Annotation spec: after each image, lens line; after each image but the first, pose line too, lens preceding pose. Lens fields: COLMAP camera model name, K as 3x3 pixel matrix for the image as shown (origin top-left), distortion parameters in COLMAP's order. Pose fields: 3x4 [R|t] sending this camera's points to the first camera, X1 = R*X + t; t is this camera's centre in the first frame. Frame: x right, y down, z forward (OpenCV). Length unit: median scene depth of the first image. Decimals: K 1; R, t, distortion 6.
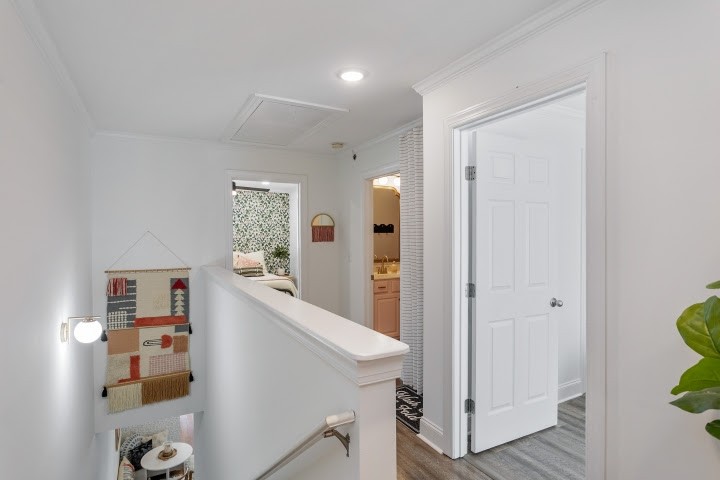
lens RADIAL K [[381.0, 0, 353.8], [0, 381.0, 241.3], [0, 0, 1]] dist [-0.002767, 0.001398]
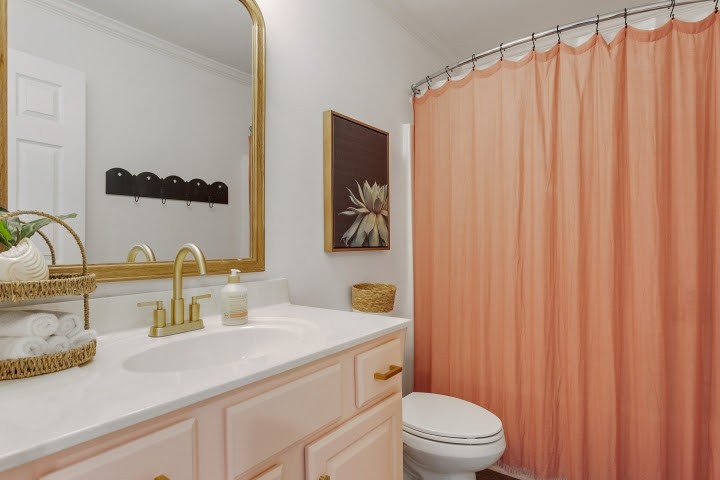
lens RADIAL K [[381.0, 0, 353.8], [0, 381.0, 241.3], [0, 0, 1]] dist [-0.002767, 0.001398]
pose [[0.908605, -0.000080, 0.417656, 0.075786], [0.008829, 0.999780, -0.019016, 0.039662], [-0.417562, 0.020965, 0.908406, 0.759486]]
